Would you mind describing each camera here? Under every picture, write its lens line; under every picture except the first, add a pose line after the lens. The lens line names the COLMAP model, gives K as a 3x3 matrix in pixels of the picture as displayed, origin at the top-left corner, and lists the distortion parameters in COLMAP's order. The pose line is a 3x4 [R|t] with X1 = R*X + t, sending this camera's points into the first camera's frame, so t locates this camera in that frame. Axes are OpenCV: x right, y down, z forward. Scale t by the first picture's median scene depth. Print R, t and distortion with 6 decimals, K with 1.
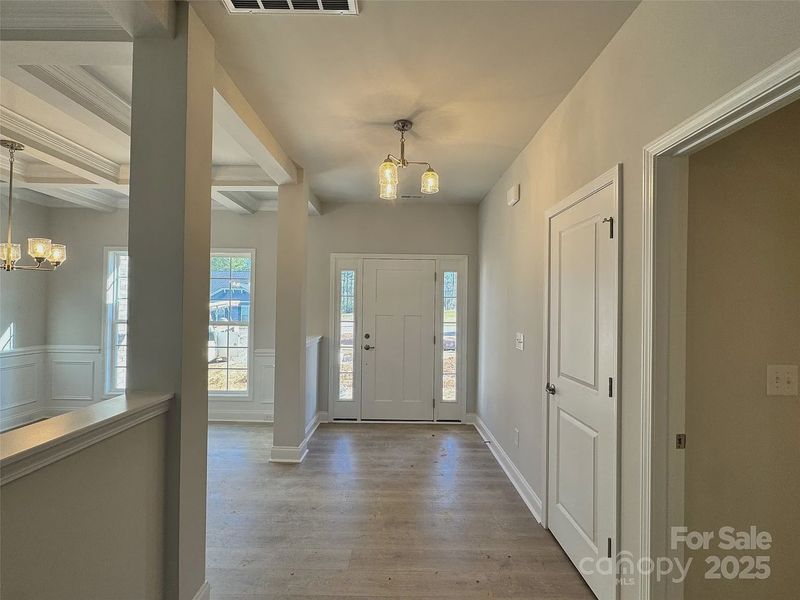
lens RADIAL K [[392.9, 0, 400.0], [0, 392.9, 300.0], [0, 0, 1]] dist [-0.002895, -0.000967]
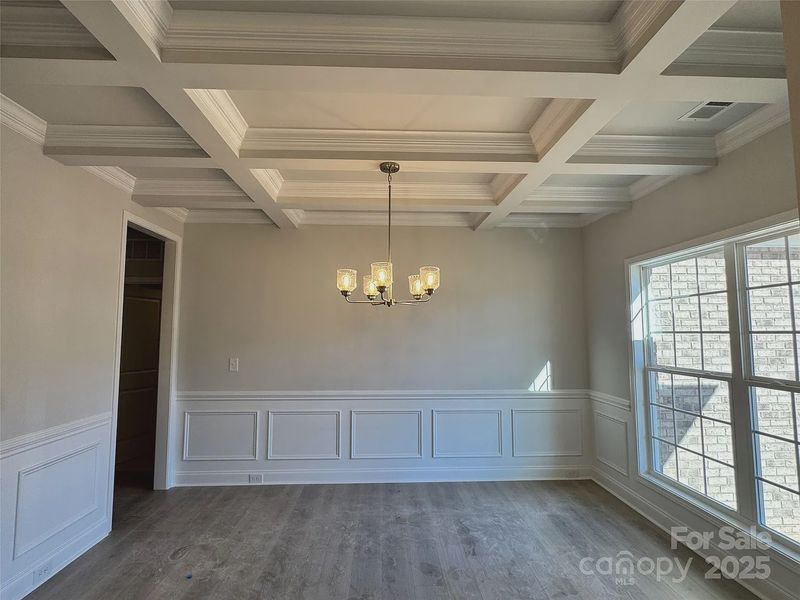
lens RADIAL K [[392.9, 0, 400.0], [0, 392.9, 300.0], [0, 0, 1]] dist [-0.002895, -0.000967]
pose [[0.037396, -0.096265, -0.994653, -0.065860], [0.017309, 0.995262, -0.095673, -0.002050], [0.999151, -0.013639, 0.038885, 0.565276]]
